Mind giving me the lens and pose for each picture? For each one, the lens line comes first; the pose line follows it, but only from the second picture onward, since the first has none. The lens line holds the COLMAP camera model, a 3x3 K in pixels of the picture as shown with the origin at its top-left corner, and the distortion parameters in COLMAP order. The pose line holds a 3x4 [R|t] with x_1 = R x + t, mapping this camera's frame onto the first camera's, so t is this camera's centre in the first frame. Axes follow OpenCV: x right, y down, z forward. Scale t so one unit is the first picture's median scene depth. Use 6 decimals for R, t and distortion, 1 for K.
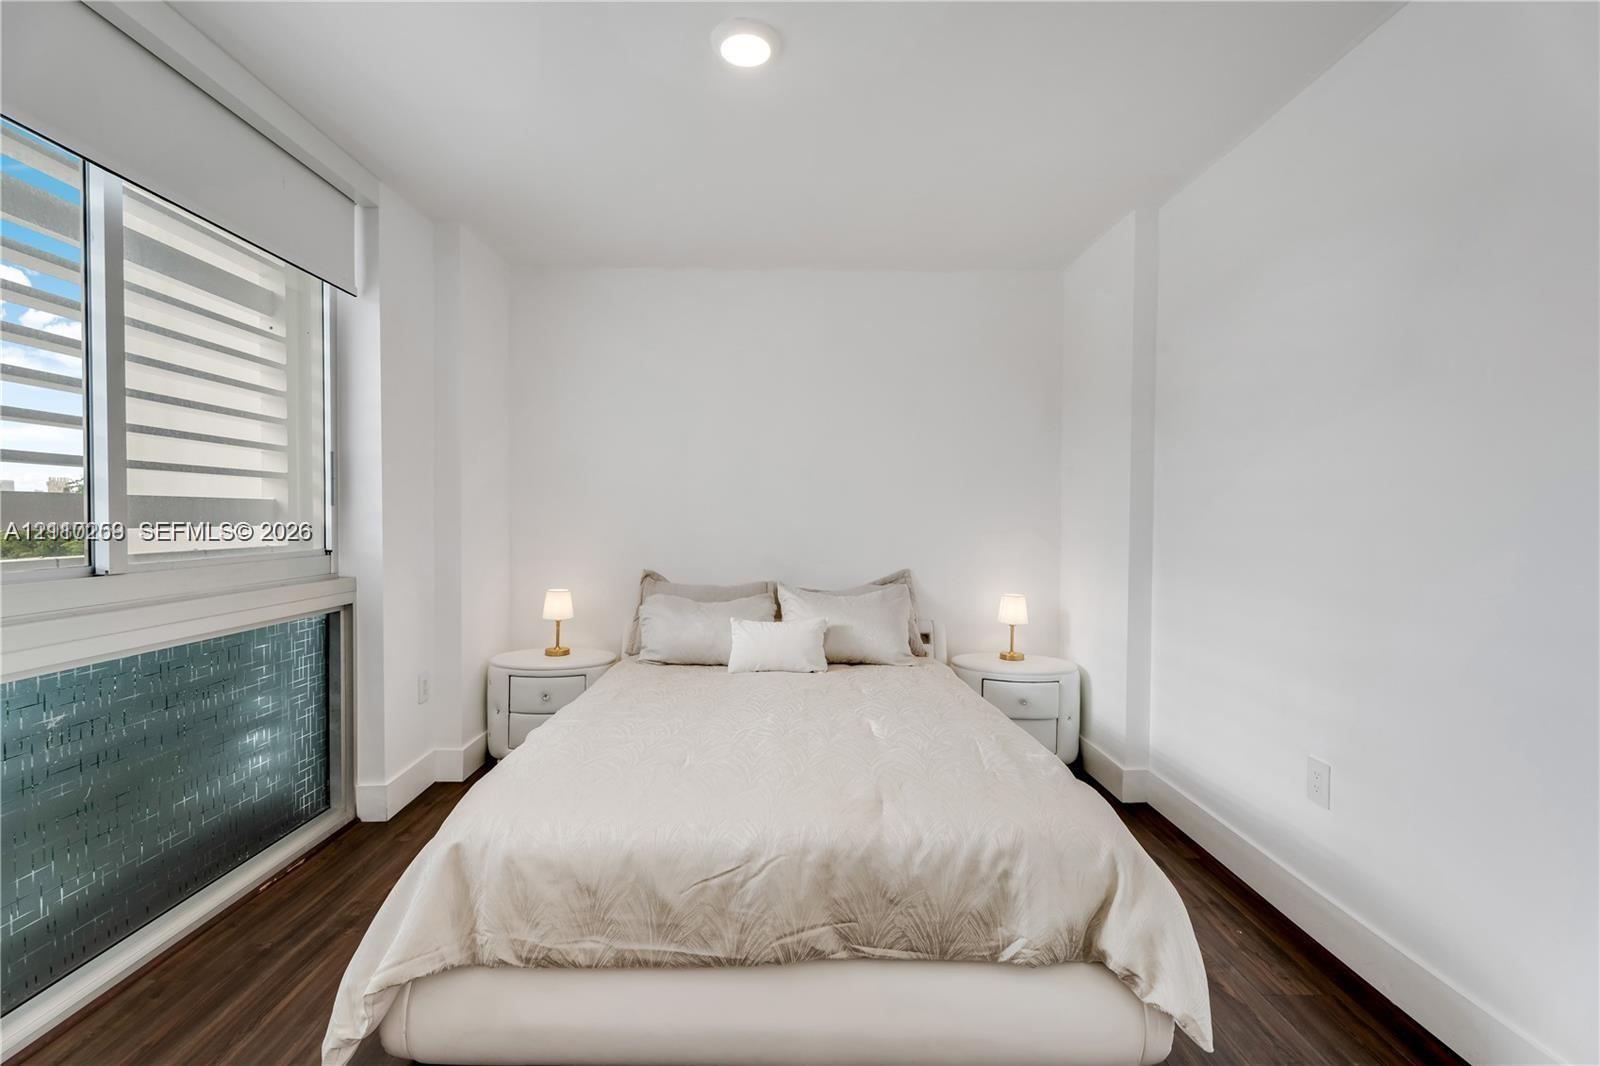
lens RADIAL K [[706.8, 0, 801.4], [0, 706.8, 530.6], [0, 0, 1]] dist [0.003662, 0.000044]
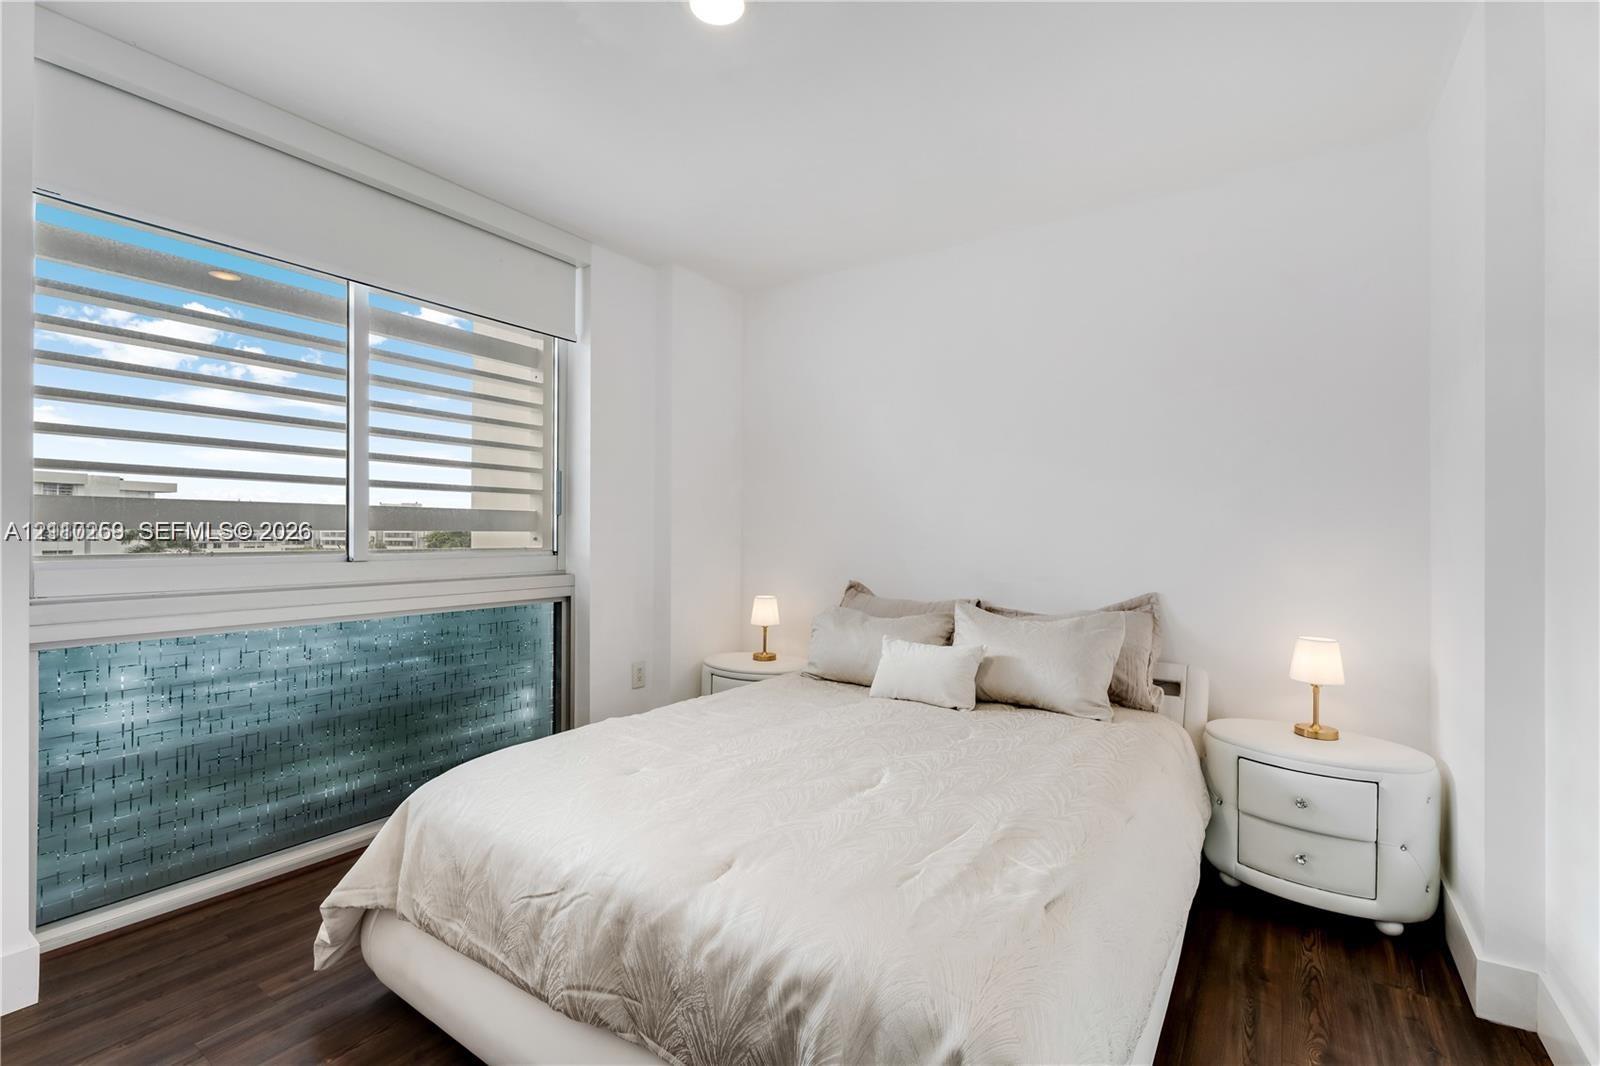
lens RADIAL K [[706.8, 0, 802.5], [0, 706.8, 532.8], [0, 0, 1]] dist [0.003662, 0.000044]
pose [[0.820160, -0.001260, -0.572133, 0.569329], [-0.013949, 0.999656, -0.022198, 0.025158], [0.571964, 0.026187, 0.819861, 0.351569]]
